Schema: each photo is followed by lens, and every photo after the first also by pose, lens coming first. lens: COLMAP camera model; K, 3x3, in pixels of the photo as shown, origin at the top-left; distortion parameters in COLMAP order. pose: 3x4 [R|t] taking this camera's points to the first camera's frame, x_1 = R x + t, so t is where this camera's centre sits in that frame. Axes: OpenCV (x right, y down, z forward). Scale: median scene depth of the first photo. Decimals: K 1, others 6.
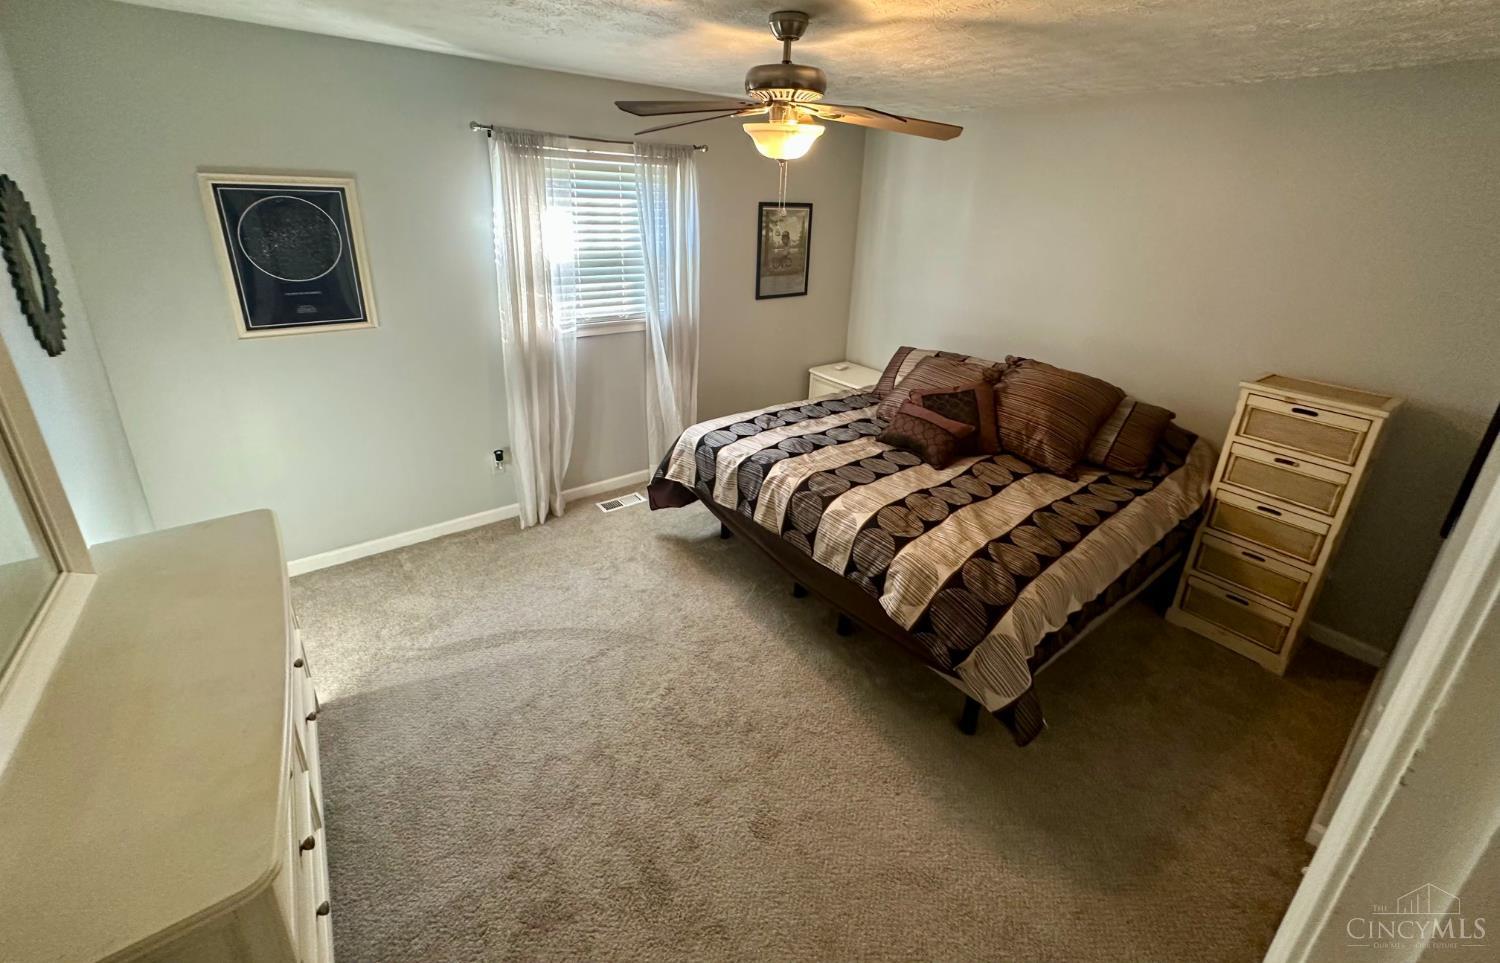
lens RADIAL K [[605.4, 0, 755.1], [0, 605.4, 404.1], [0, 0, 1]] dist [-0.001947, 0.000106]
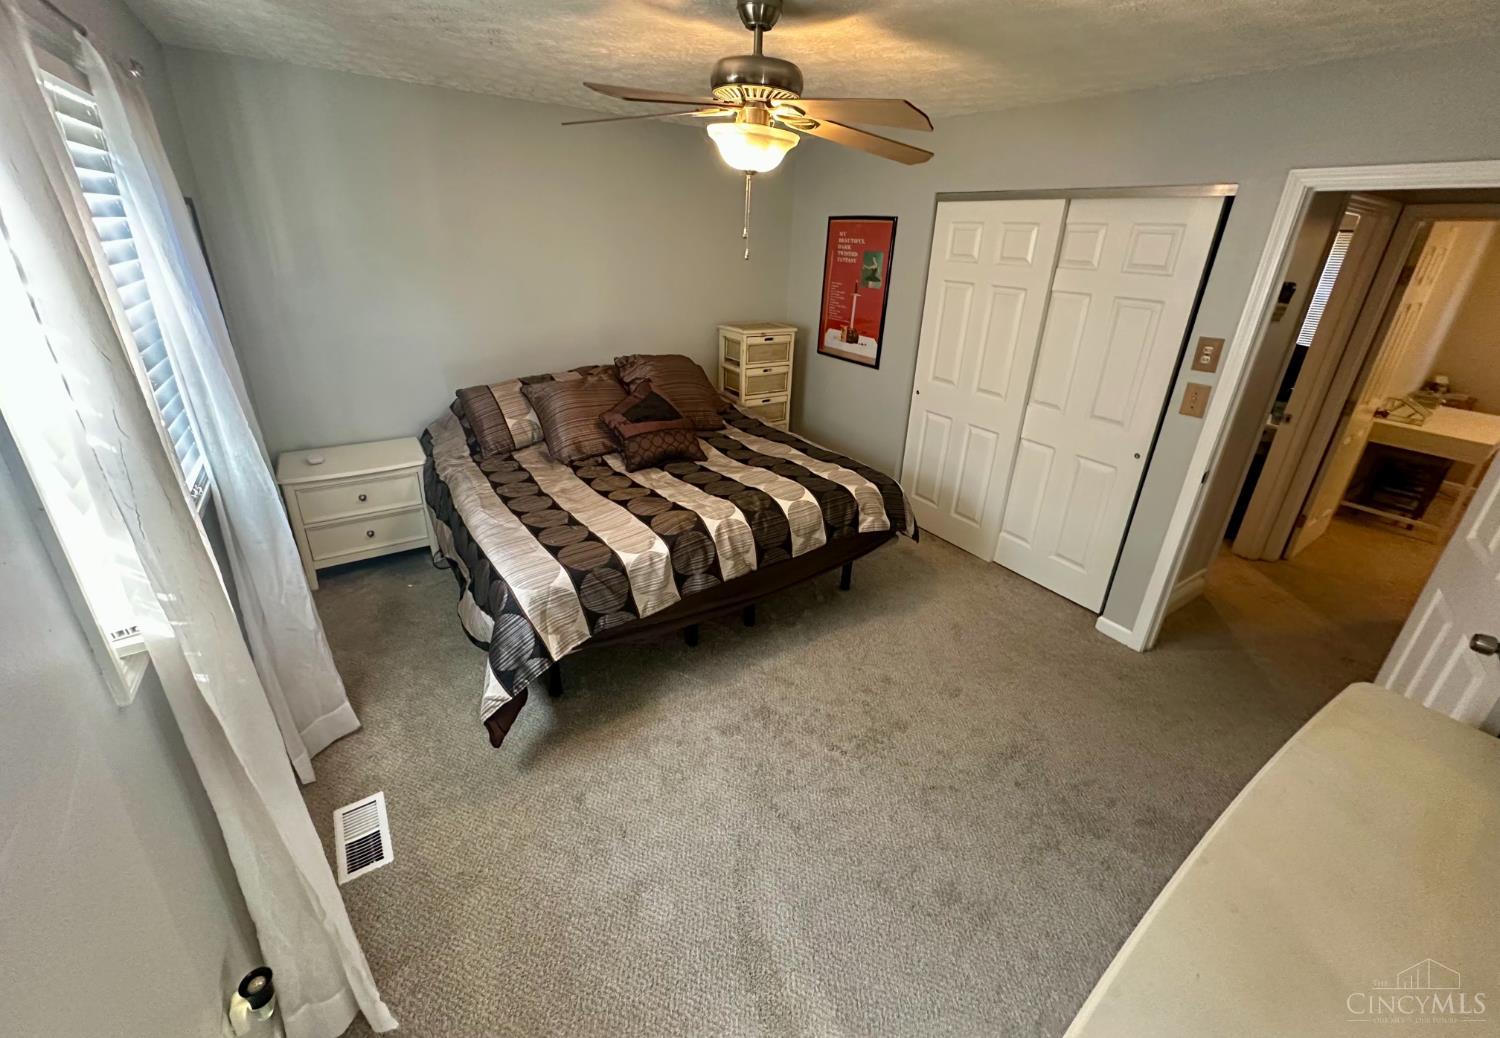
lens RADIAL K [[598.7, 0, 751.6], [0, 598.7, 481.7], [0, 0, 1]] dist [-0.000208, -0.000034]
pose [[0.054590, -0.413410, 0.908907, -0.742368], [0.277508, 0.880685, 0.383906, -0.268508], [-0.959171, 0.231271, 0.162801, 0.766442]]
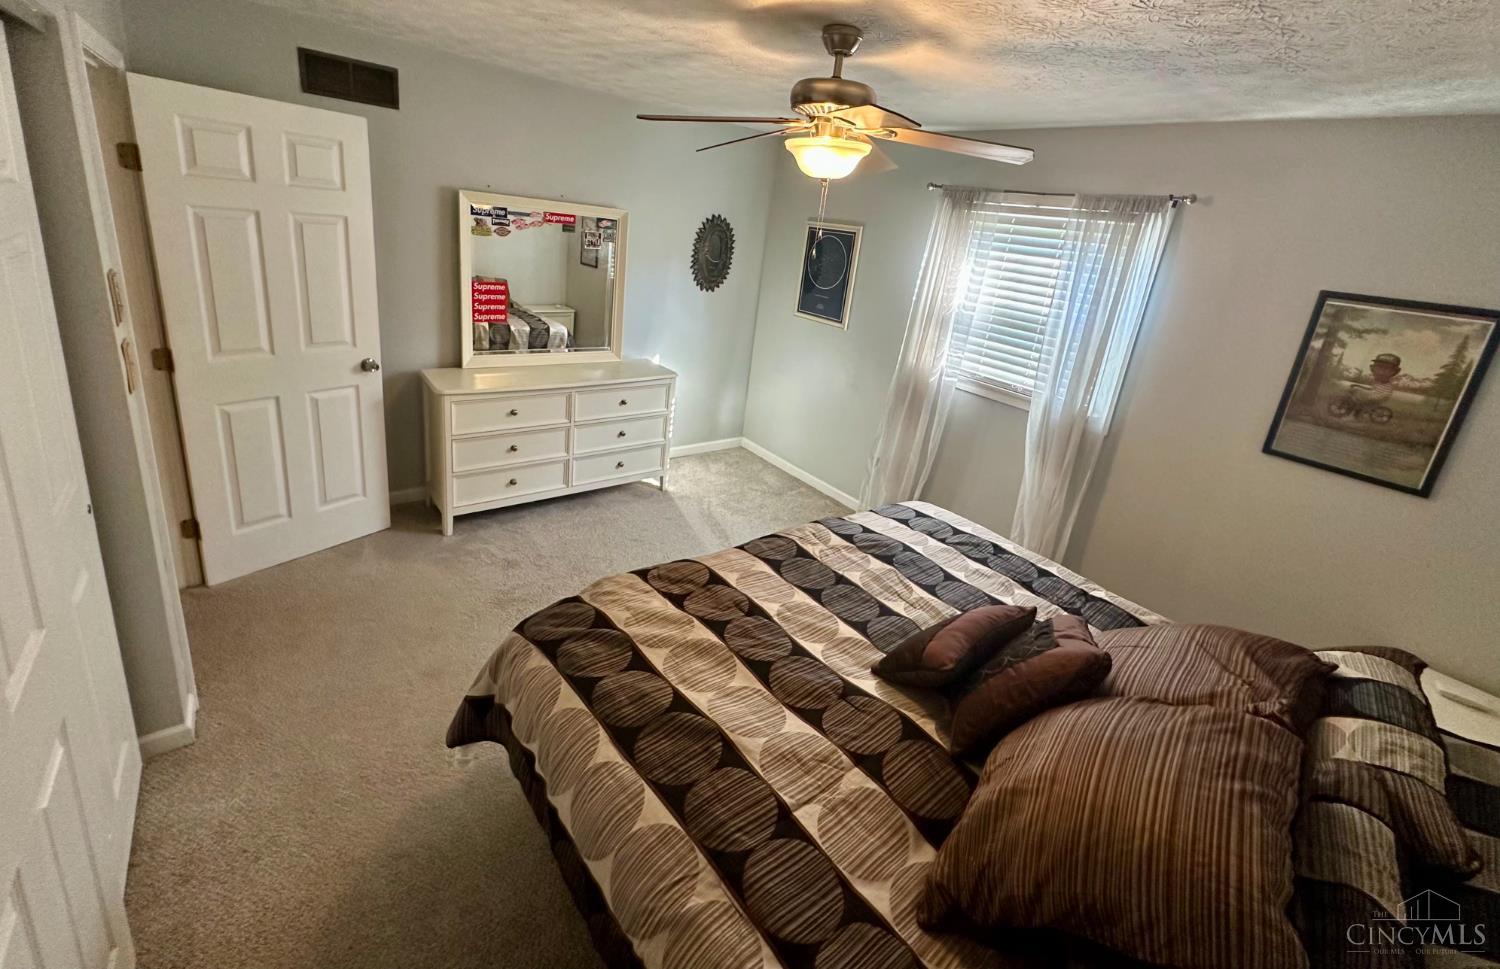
lens RADIAL K [[605.4, 0, 755.1], [0, 605.4, 407.1], [0, 0, 1]] dist [-0.001947, 0.000106]
pose [[0.036642, 0.262917, -0.964122, 0.826656], [-0.429626, 0.875206, 0.222341, -0.204430], [0.902263, 0.406065, 0.145026, 0.725237]]
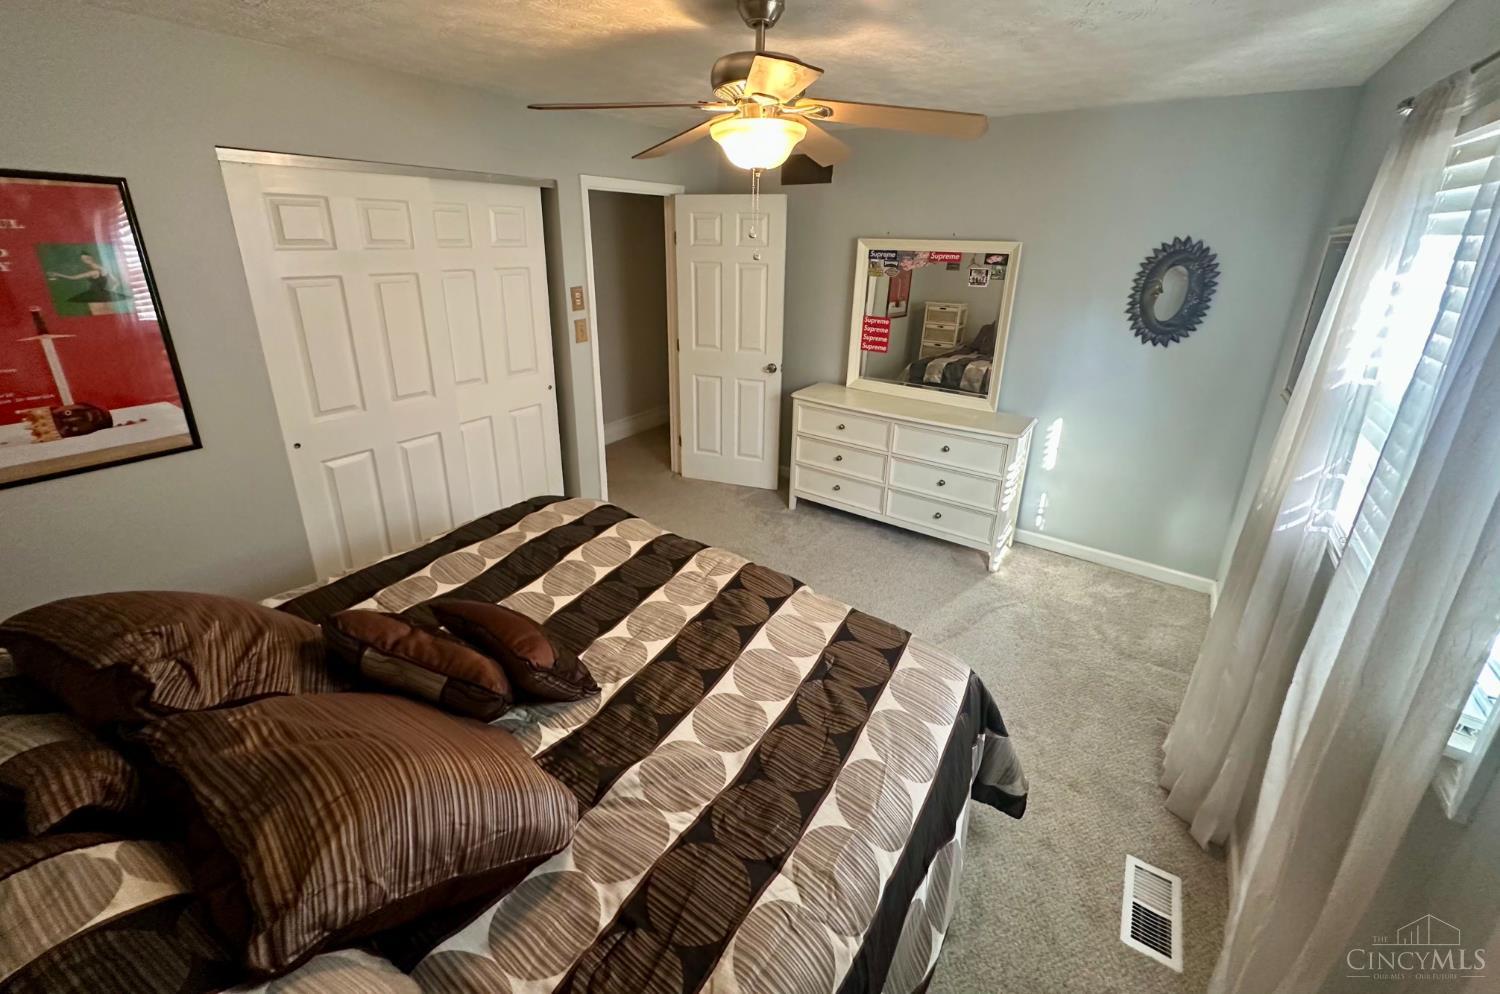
lens RADIAL K [[601.1, 0, 754.7], [0, 601.1, 428.7], [0, 0, 1]] dist [0.000250, 0.000004]
pose [[-0.946835, 0.043962, -0.318700, 0.263491], [-0.152796, 0.810317, 0.565720, -0.465609], [0.283119, 0.584340, -0.760520, 1.471613]]
